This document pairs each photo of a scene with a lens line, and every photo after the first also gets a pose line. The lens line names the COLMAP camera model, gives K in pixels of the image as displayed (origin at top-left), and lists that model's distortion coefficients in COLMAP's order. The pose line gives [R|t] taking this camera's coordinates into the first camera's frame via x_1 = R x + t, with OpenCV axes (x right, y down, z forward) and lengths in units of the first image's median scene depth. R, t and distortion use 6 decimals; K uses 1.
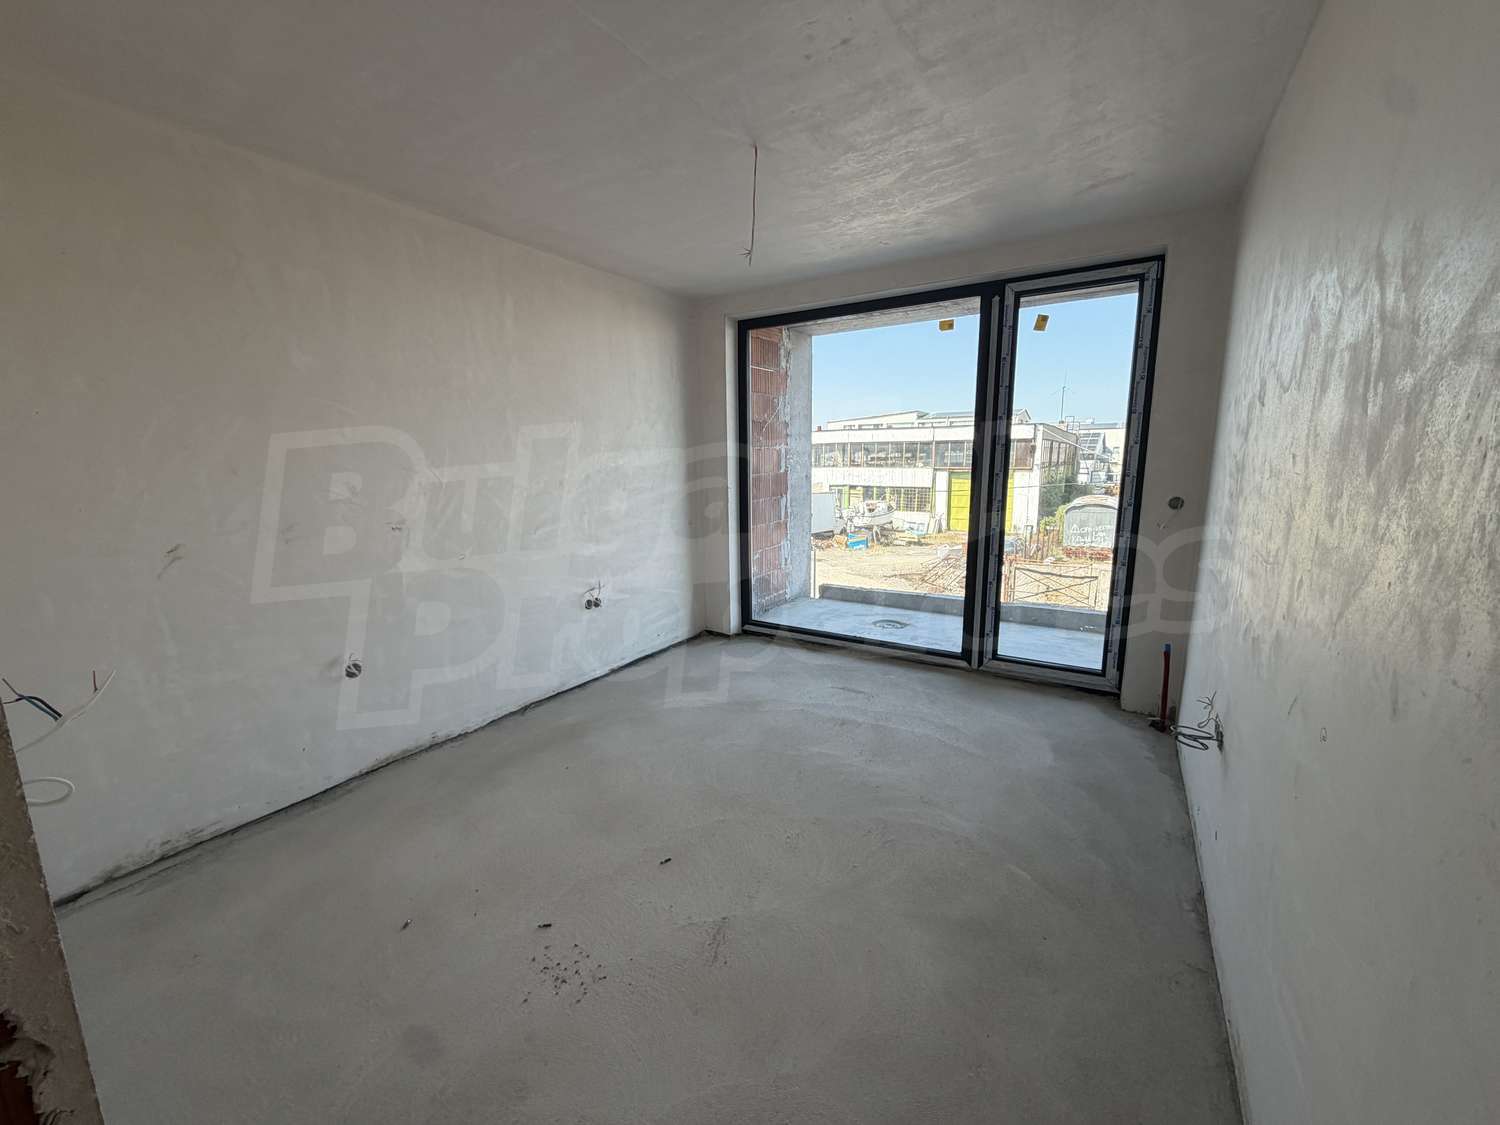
lens RADIAL K [[596.4, 0, 747.6], [0, 596.4, 563.2], [0, 0, 1]] dist [0.001543, -0.000968]
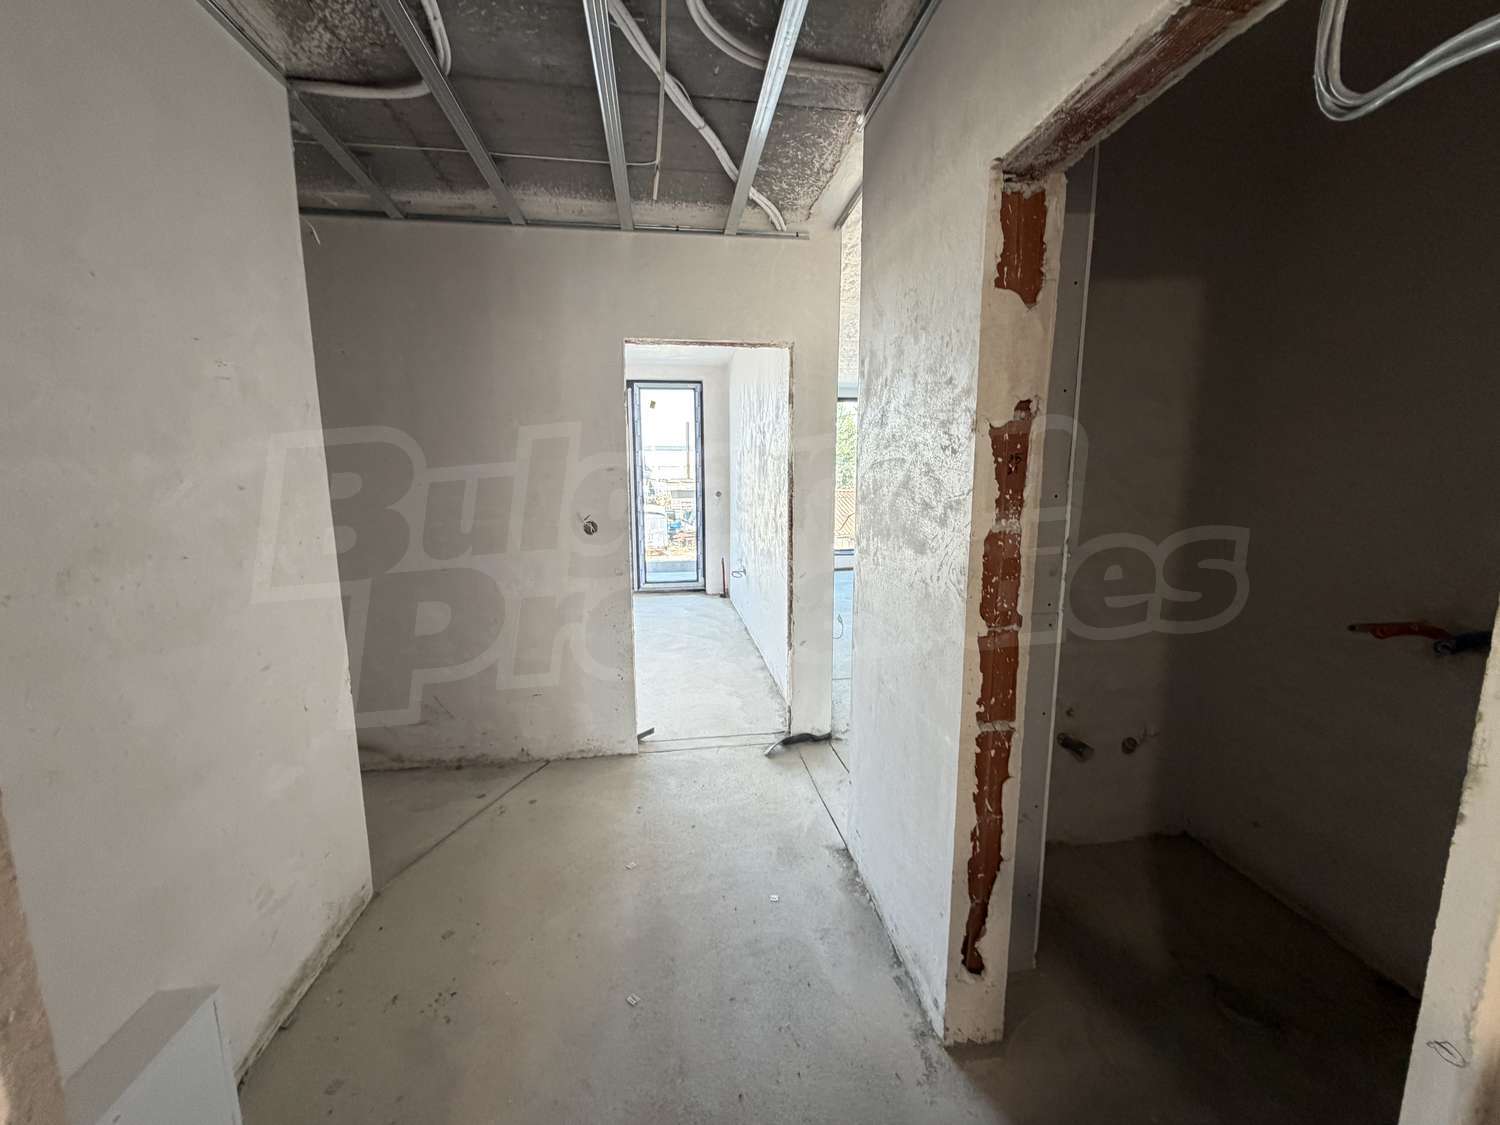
lens RADIAL K [[596.4, 0, 747.8], [0, 596.4, 564.6], [0, 0, 1]] dist [0.001543, -0.000968]
pose [[0.762552, -0.092879, 0.640225, -0.635322], [0.108773, 0.993959, 0.014640, 0.139007], [-0.637717, 0.058476, 0.768048, -0.747210]]
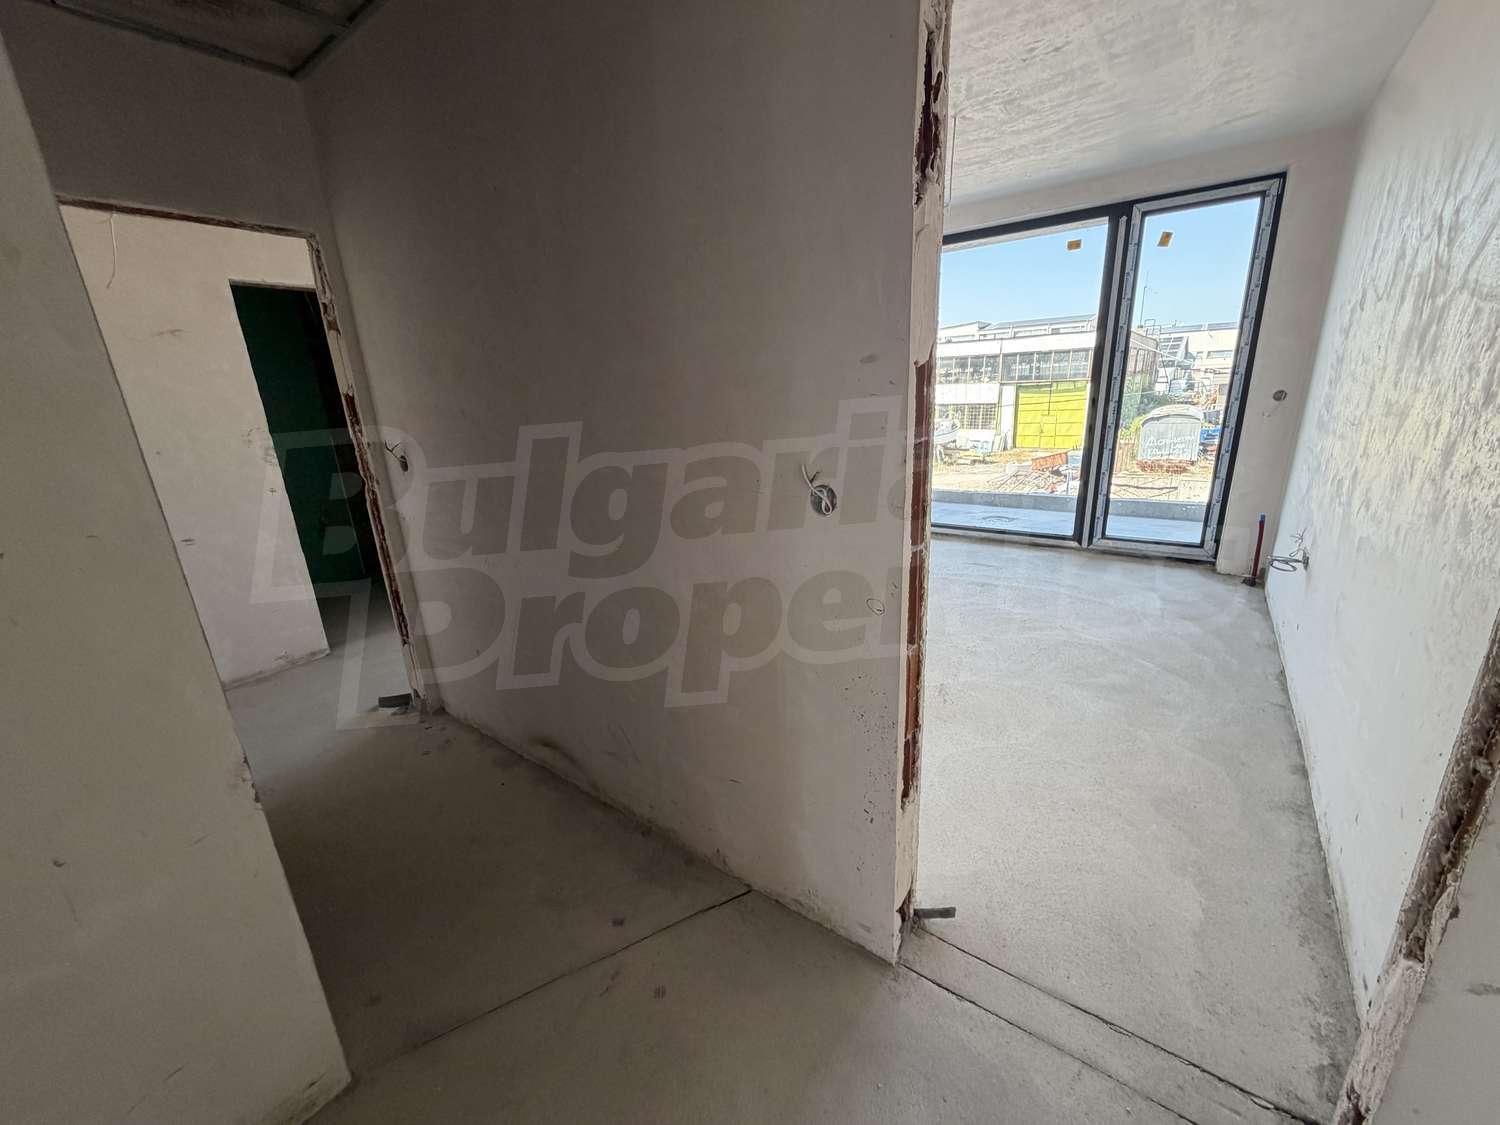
lens RADIAL K [[596.4, 0, 747.9], [0, 596.4, 562.5], [0, 0, 1]] dist [0.001543, -0.000968]
pose [[0.996435, -0.015144, -0.082998, -0.241984], [0.024970, 0.992619, 0.118672, 0.061903], [0.080589, -0.120322, 0.989459, -0.298898]]
